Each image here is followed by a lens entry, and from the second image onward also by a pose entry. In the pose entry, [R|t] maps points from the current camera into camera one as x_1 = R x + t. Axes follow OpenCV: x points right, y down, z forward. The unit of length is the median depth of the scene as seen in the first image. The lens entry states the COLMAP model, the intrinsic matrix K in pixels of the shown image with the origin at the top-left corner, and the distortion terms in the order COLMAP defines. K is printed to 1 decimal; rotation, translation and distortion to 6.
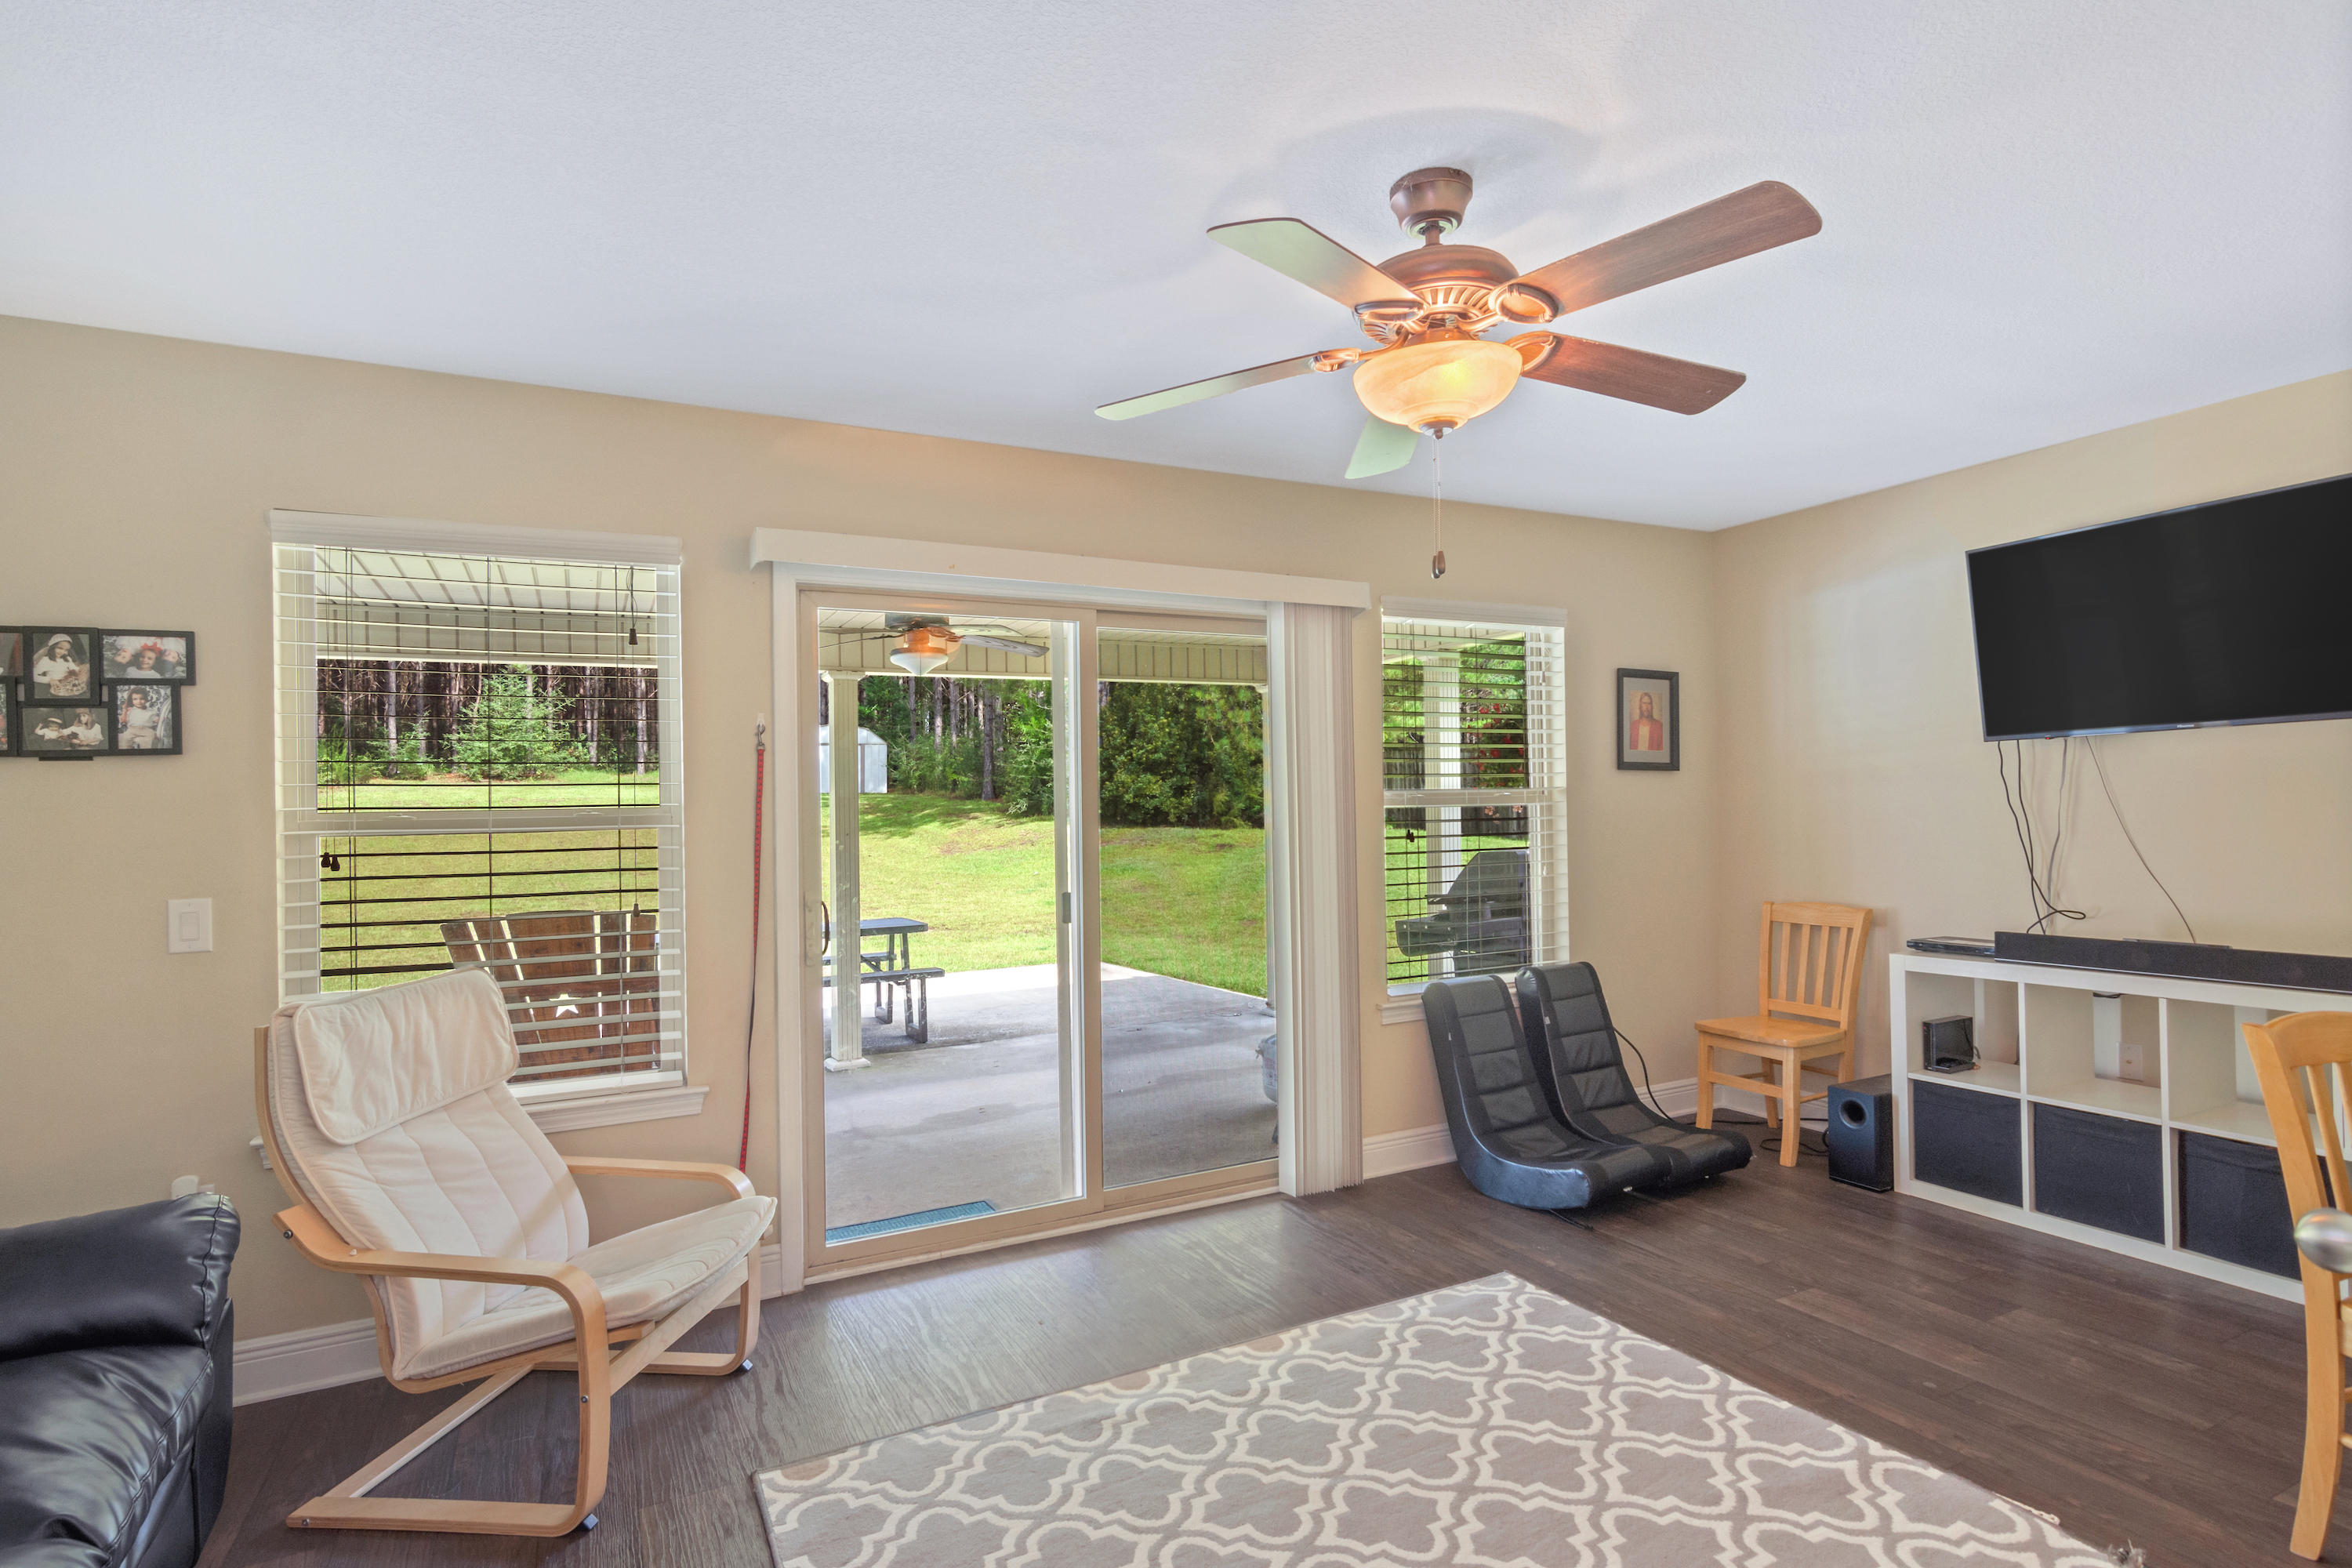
lens RADIAL K [[1145.5, 0, 1192.6], [0, 1145.5, 821.4], [0, 0, 1]] dist [-0.006248, 0.004207]
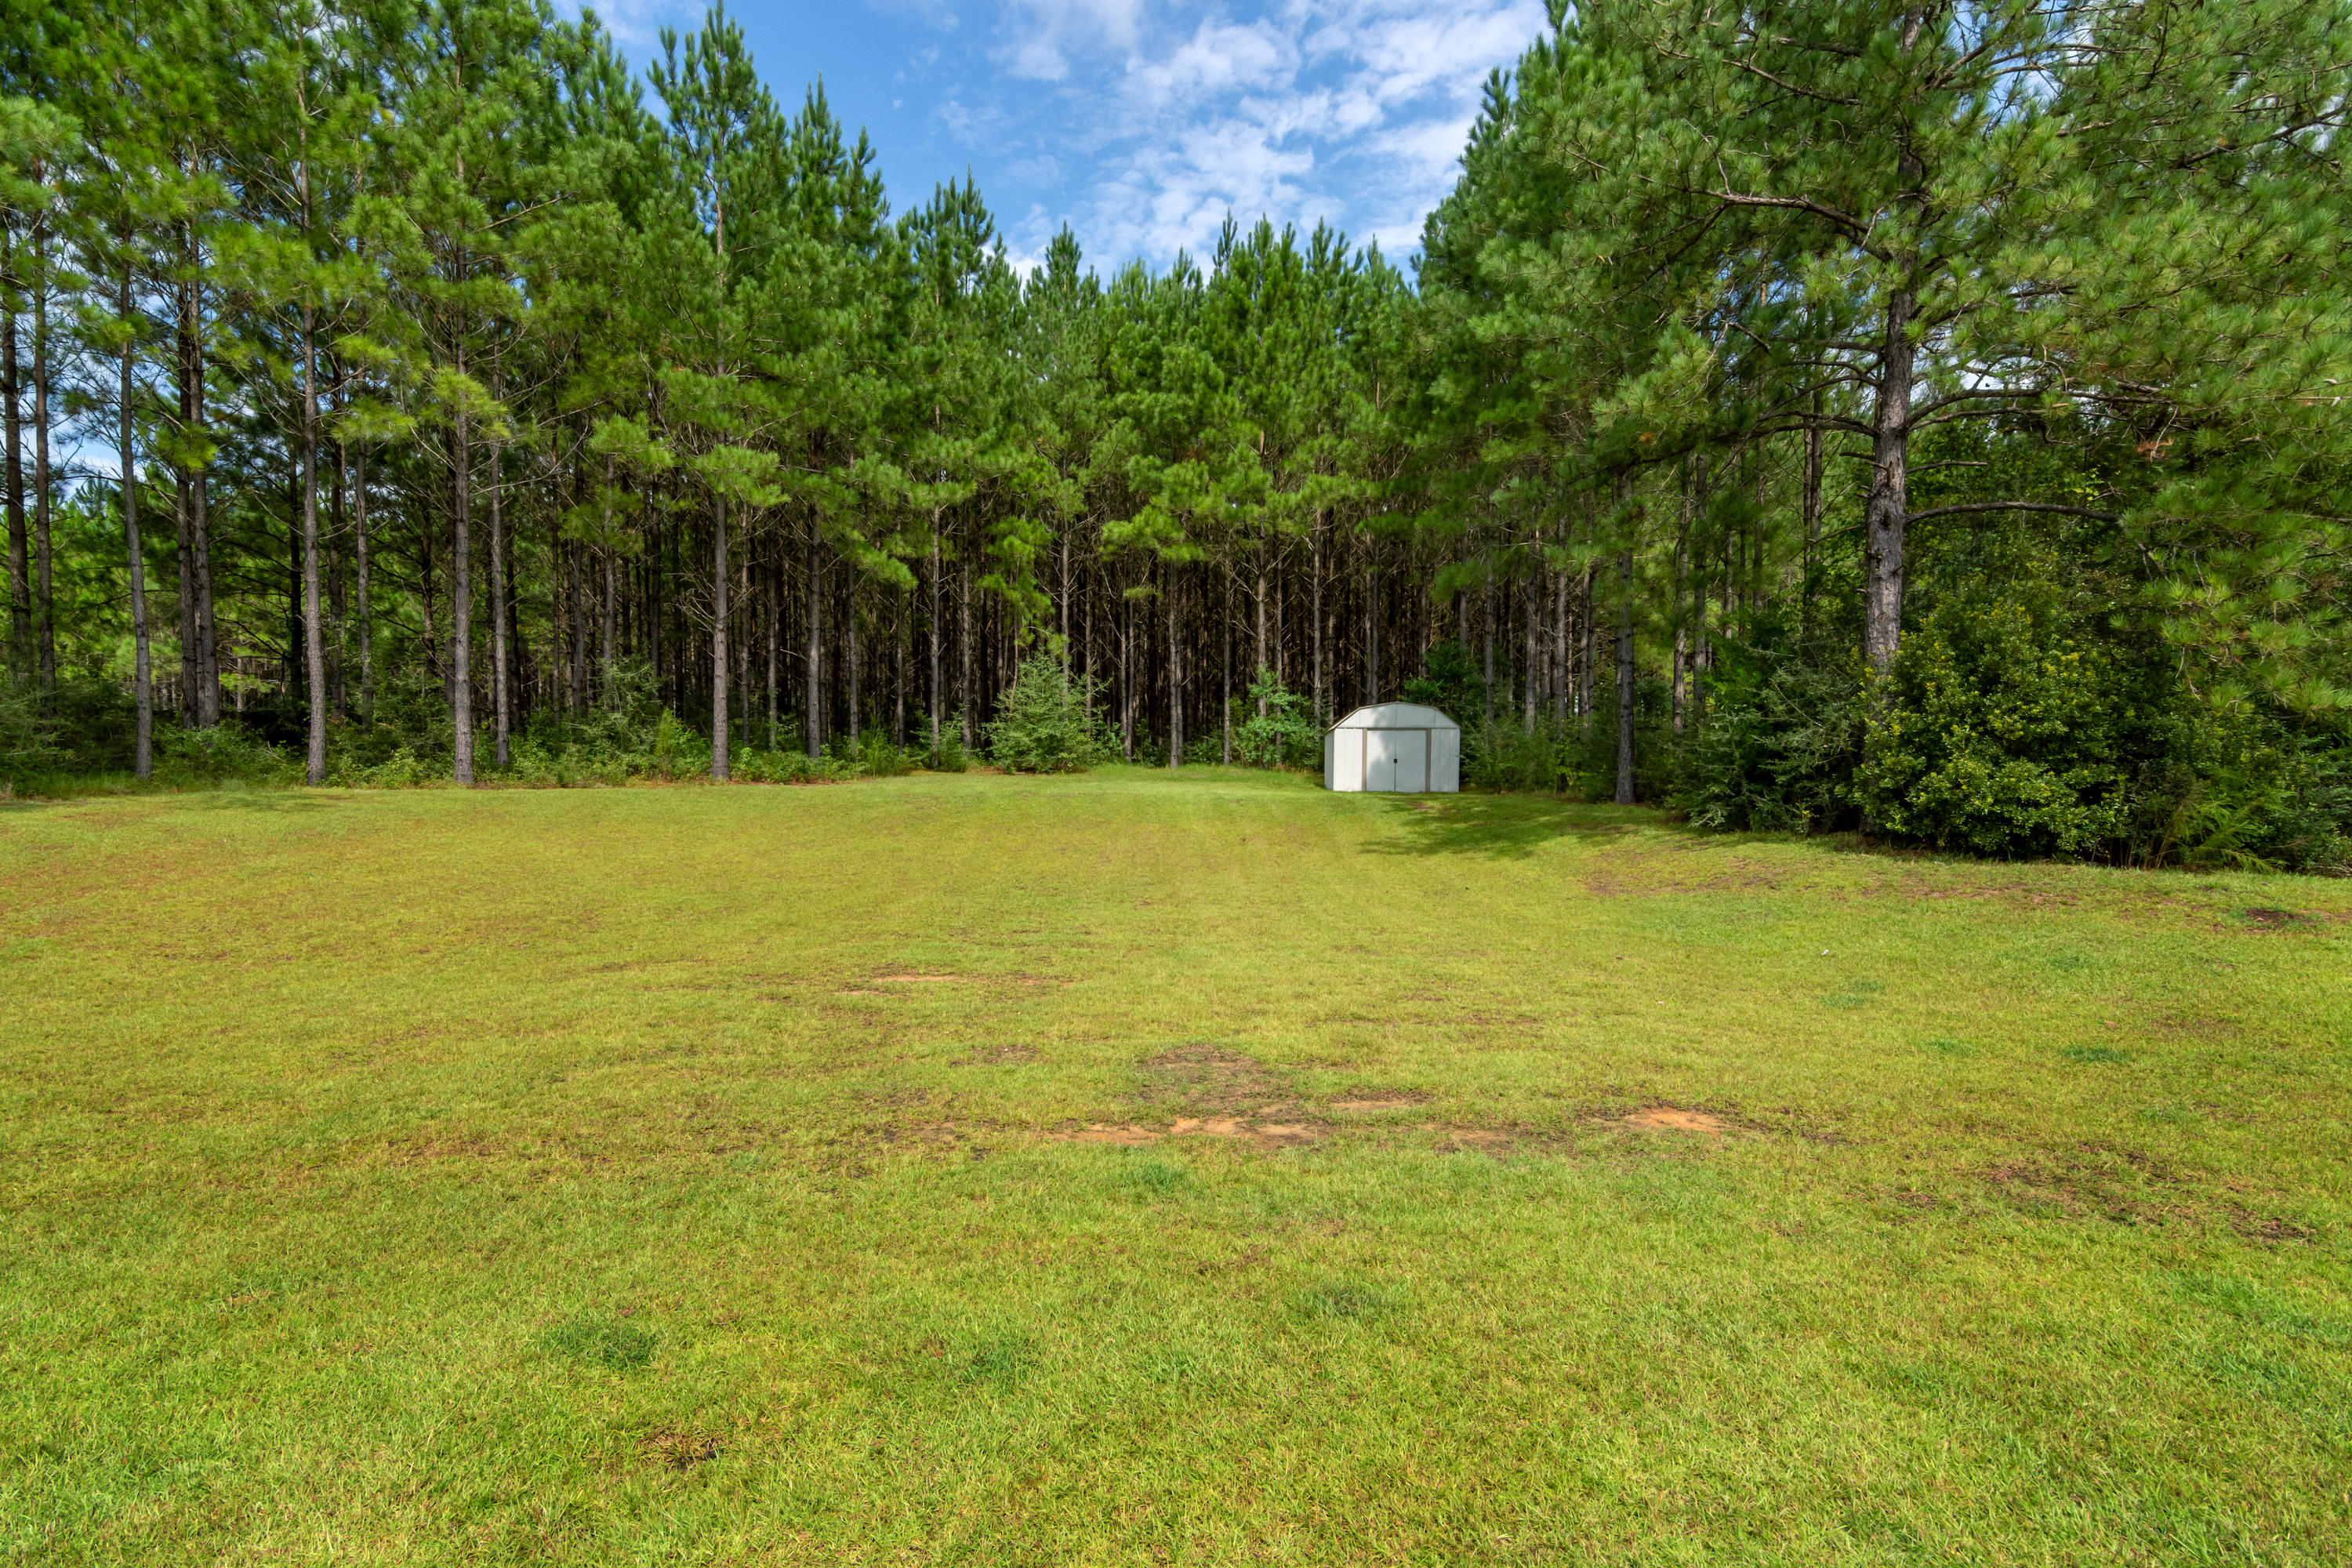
lens RADIAL K [[1145.5, 0, 1192.6], [0, 1145.5, 821.4], [0, 0, 1]] dist [-0.006248, 0.004207]
pose [[0.903658, 0.022186, -0.427680, -0.103657], [-0.021731, 0.999746, 0.005947, -0.005800], [0.427704, 0.003920, 0.903911, 0.245182]]
